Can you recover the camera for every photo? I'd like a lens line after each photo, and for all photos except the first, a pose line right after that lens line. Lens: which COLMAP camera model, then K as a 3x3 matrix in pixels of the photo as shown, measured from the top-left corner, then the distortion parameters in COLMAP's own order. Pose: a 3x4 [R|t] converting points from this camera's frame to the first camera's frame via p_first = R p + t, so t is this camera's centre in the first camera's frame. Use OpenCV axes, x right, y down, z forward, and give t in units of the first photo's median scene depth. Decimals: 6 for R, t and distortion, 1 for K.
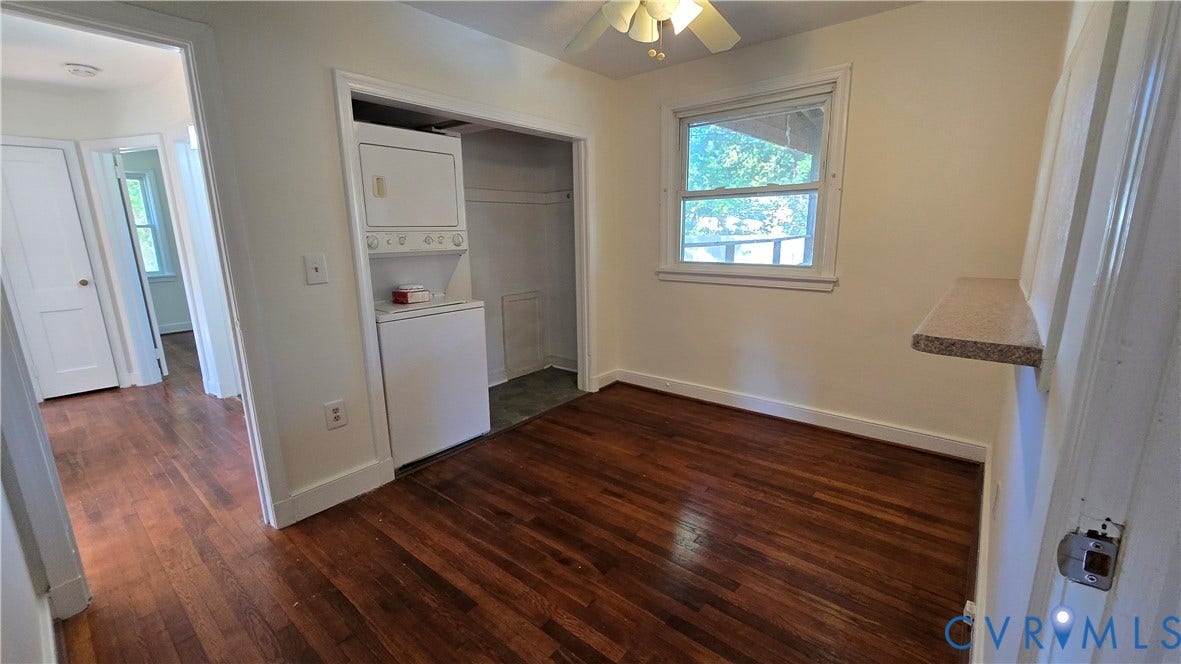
lens RADIAL K [[479.6, 0, 591.7], [0, 479.6, 333.3], [0, 0, 1]] dist [-0.000259, -0.000436]
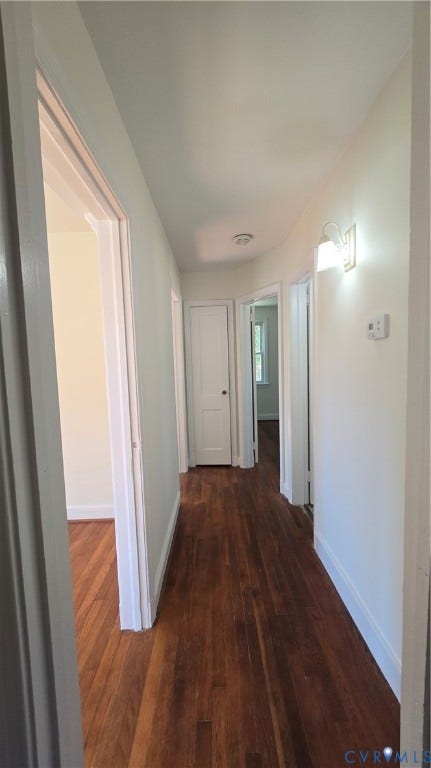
lens RADIAL K [[311.9, 0, 205.0], [0, 311.9, 383.1], [0, 0, 1]] dist [-0.000259, -0.000436]
pose [[0.621972, 0.057076, -0.780957, -0.352806], [-0.145723, 0.988354, -0.043823, -0.085164], [0.769361, 0.141060, 0.623046, 0.356988]]
